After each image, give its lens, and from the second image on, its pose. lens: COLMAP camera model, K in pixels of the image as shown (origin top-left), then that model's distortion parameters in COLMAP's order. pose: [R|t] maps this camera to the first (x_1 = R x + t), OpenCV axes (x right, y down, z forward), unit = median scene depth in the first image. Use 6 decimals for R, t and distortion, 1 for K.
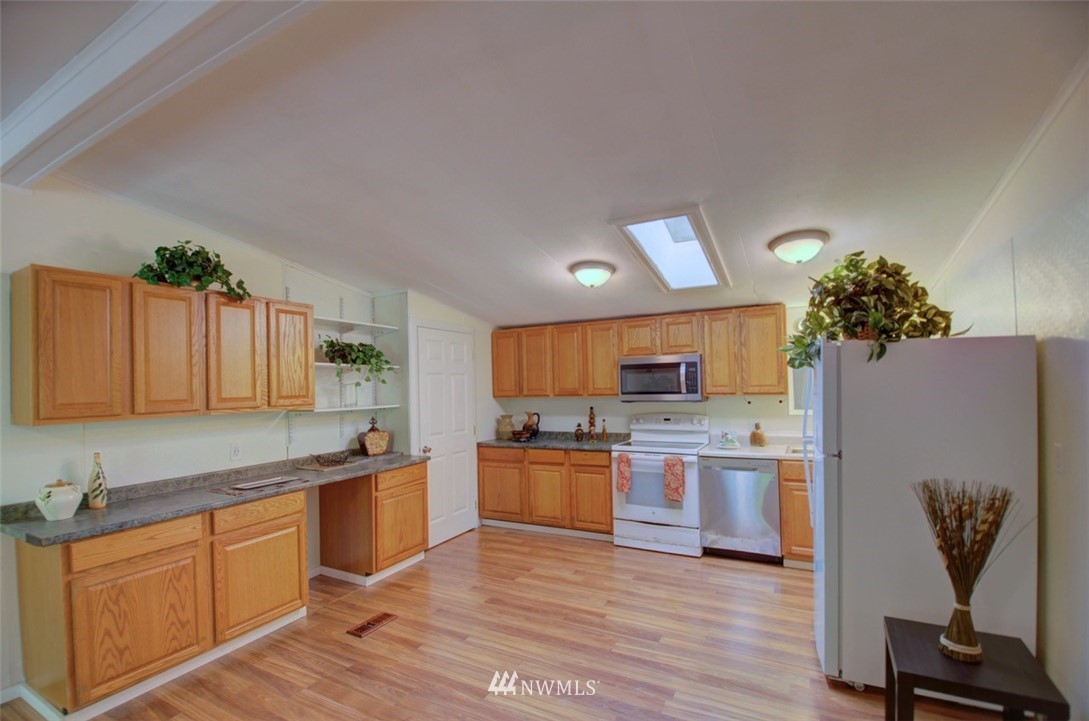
lens RADIAL K [[481.2, 0, 543.3], [0, 481.2, 382.6], [0, 0, 1]] dist [0.024845, -0.021685]
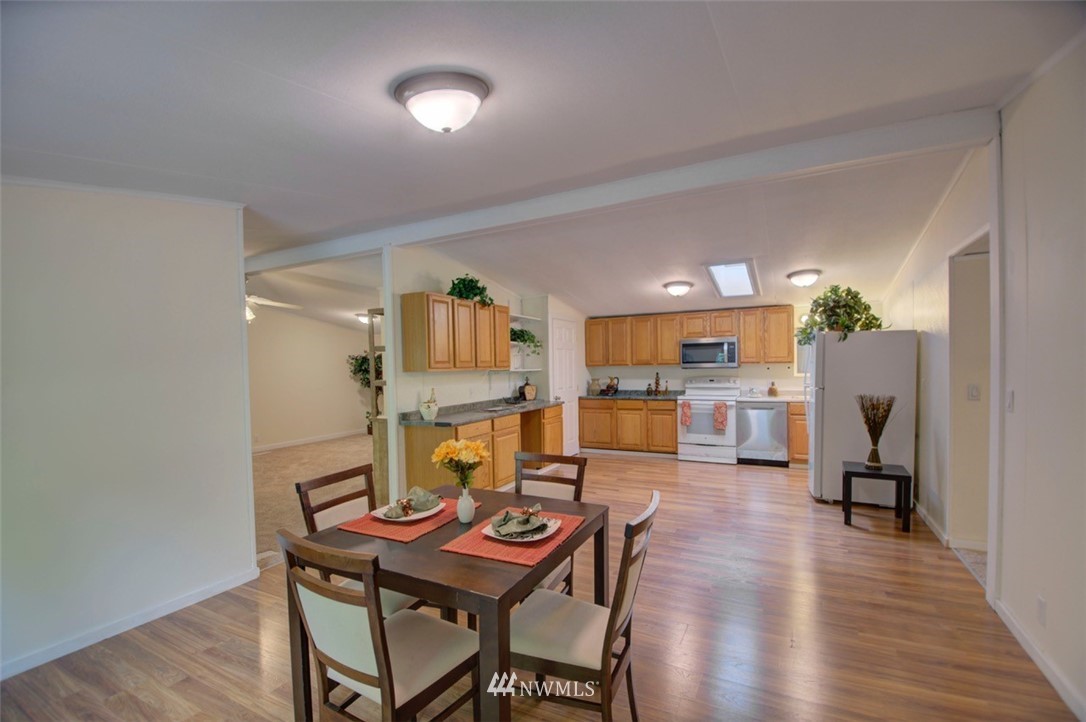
lens RADIAL K [[481.4, 0, 537.3], [0, 481.4, 380.2], [0, 0, 1]] dist [0.024531, -0.000258]
pose [[0.999986, 0.005178, 0.000553, -0.323776], [-0.005195, 0.999332, 0.036172, 0.027274], [-0.000365, -0.036174, 0.999345, -0.568149]]
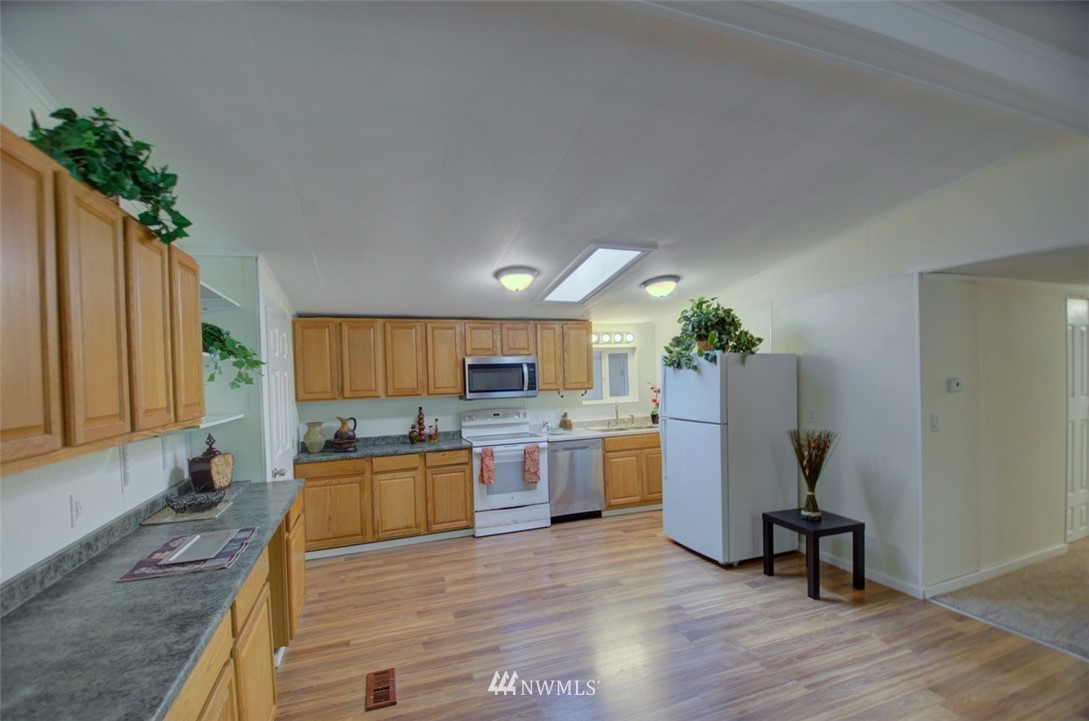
lens RADIAL K [[481.2, 0, 543.3], [0, 481.2, 382.6], [0, 0, 1]] dist [0.024845, -0.021685]
pose [[0.673965, -0.007975, 0.738720, -0.546935], [0.010831, 0.999941, 0.000914, 0.003735], [-0.738684, 0.007385, 0.674012, 0.198383]]
